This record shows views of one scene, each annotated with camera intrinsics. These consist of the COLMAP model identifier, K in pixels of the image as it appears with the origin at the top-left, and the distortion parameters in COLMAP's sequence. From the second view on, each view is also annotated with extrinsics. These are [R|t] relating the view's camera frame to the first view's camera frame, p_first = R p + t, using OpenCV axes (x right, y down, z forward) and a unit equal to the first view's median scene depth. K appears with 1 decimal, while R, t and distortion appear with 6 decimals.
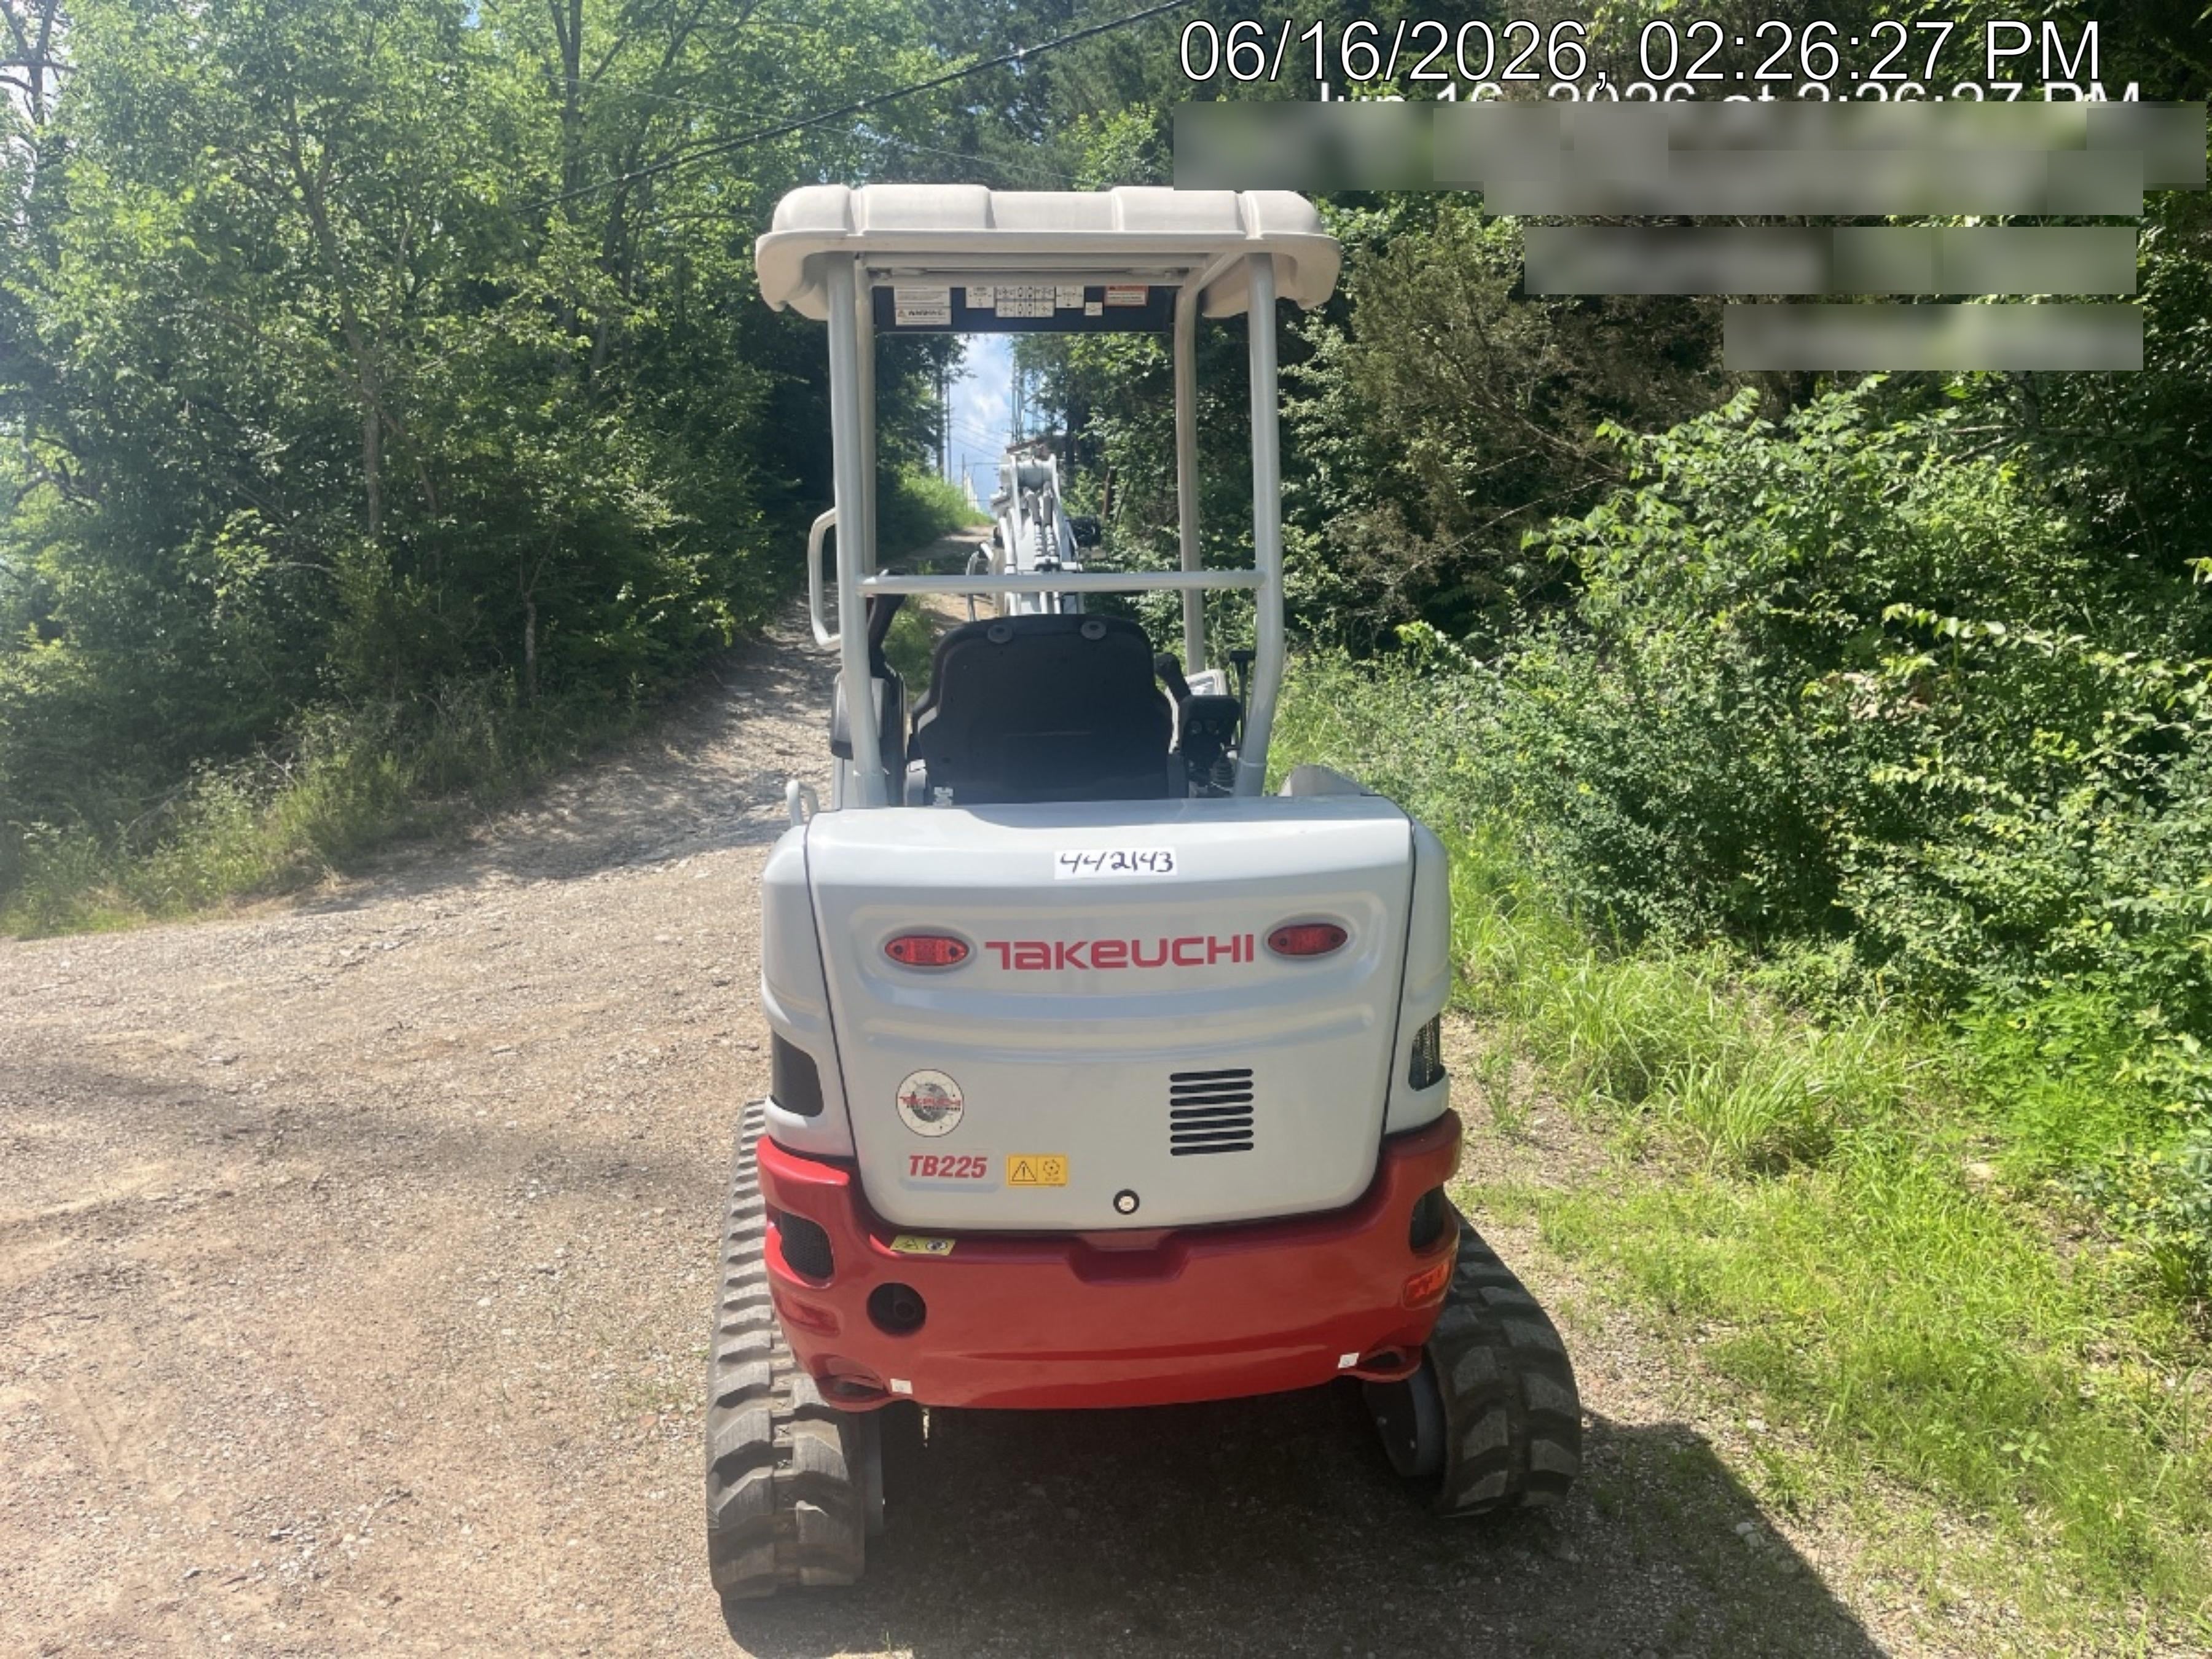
lens RADIAL K [[1687.1, 0, 1107.4], [0, 1687.1, 831.0], [0, 0, 1]] dist [0.025251, -0.022899]
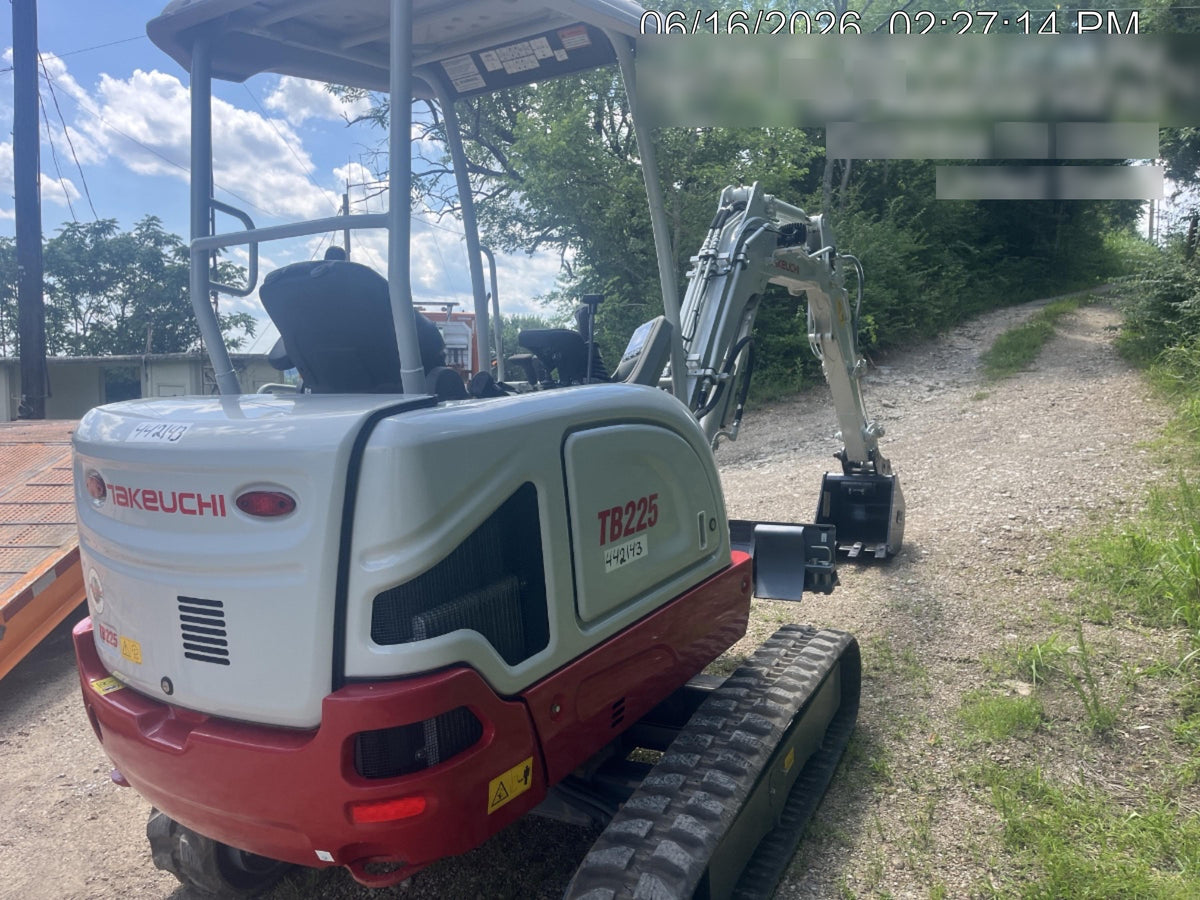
lens RADIAL K [[915.2, 0, 596.3], [0, 915.2, 447.9], [0, 0, 1]] dist [0.025251, -0.022899]
pose [[0.785594, 0.055327, -0.616264, 0.720515], [-0.058821, 0.998161, 0.014630, -0.000191], [0.615940, 0.024756, 0.787404, 0.628639]]
